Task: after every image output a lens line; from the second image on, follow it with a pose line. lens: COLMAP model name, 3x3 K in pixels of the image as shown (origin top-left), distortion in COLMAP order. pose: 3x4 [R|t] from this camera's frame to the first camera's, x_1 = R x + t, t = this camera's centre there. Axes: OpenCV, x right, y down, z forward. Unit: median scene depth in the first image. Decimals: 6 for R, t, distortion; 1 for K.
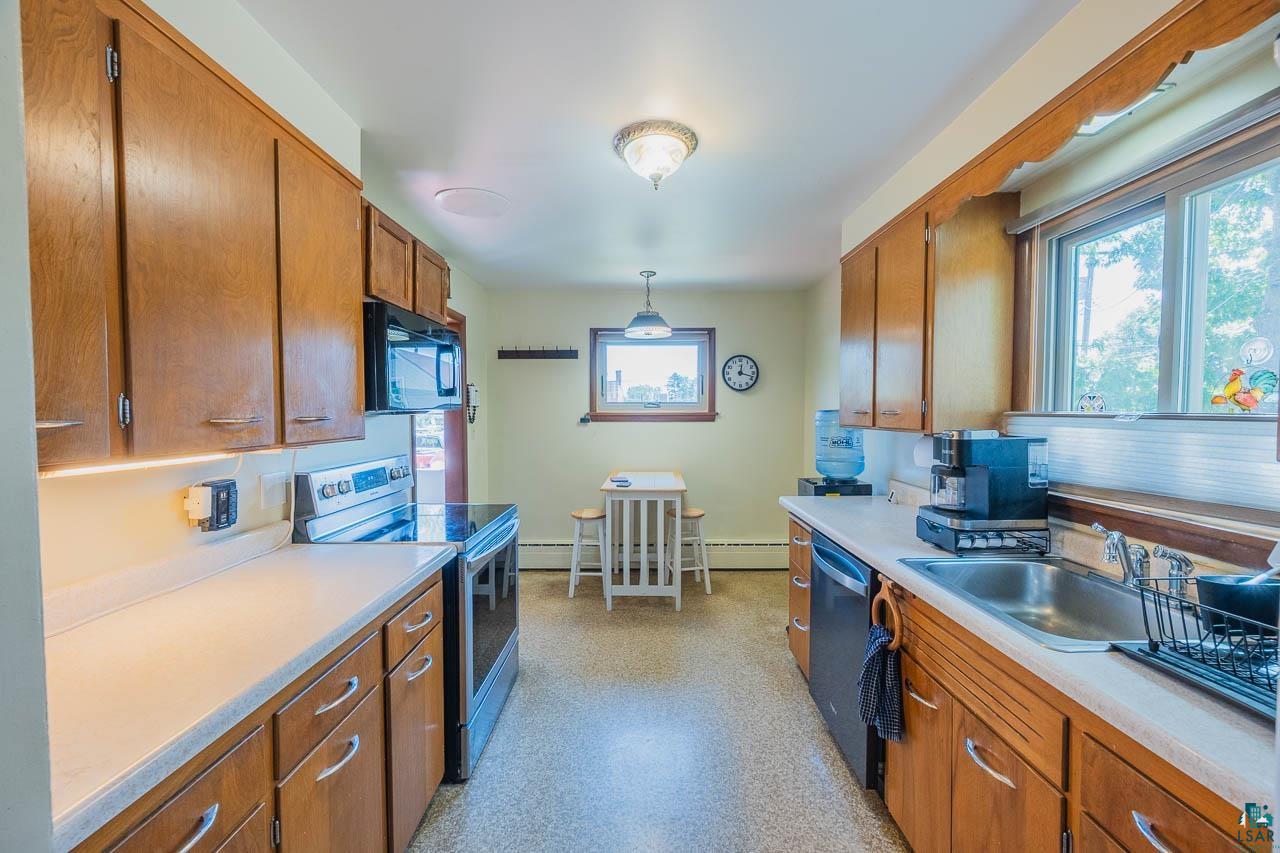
lens RADIAL K [[498.2, 0, 639.1], [0, 498.2, 424.4], [0, 0, 1]] dist [-0.003523, -0.000263]
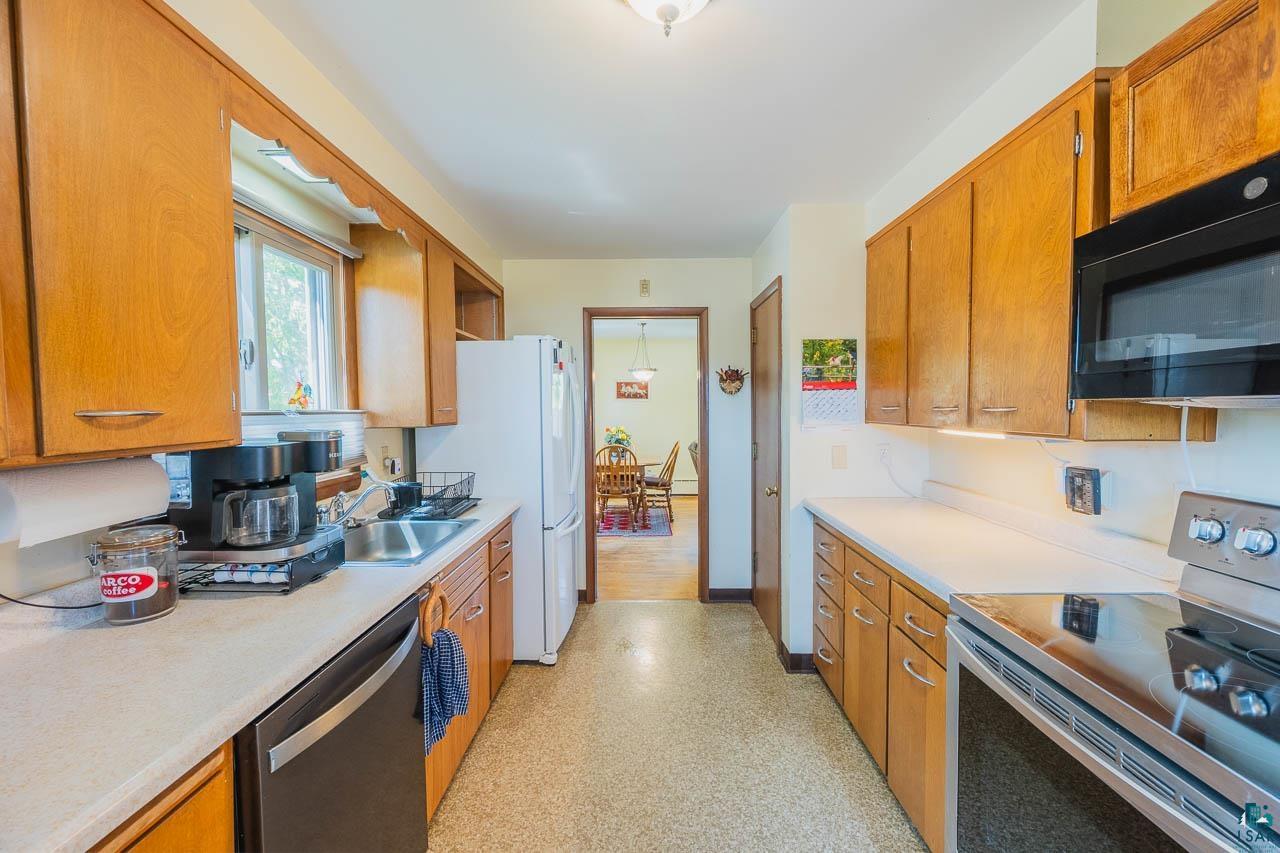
lens RADIAL K [[498.2, 0, 642.6], [0, 498.2, 427.1], [0, 0, 1]] dist [-0.003523, -0.000263]
pose [[-0.999949, 0.009705, 0.002789, 0.082315], [0.009874, 0.997583, 0.068781, -0.051770], [-0.002115, 0.068805, -0.997628, 2.001751]]
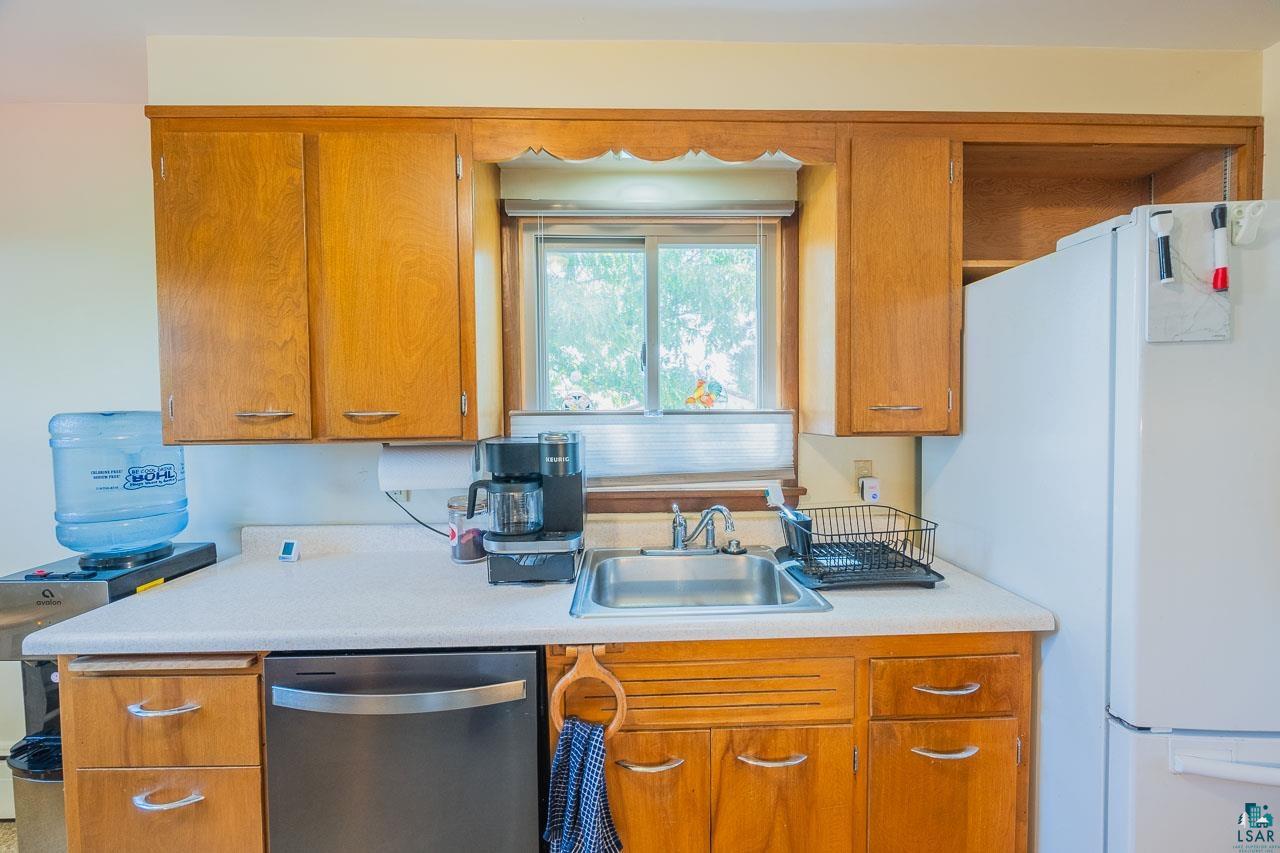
lens RADIAL K [[498.2, 0, 639.5], [0, 498.2, 425.9], [0, 0, 1]] dist [-0.003523, -0.000263]
pose [[-0.035198, -0.027281, 0.999008, -0.199093], [0.038349, 0.998854, 0.028628, -0.018241], [-0.998644, 0.039318, -0.034111, 0.955364]]
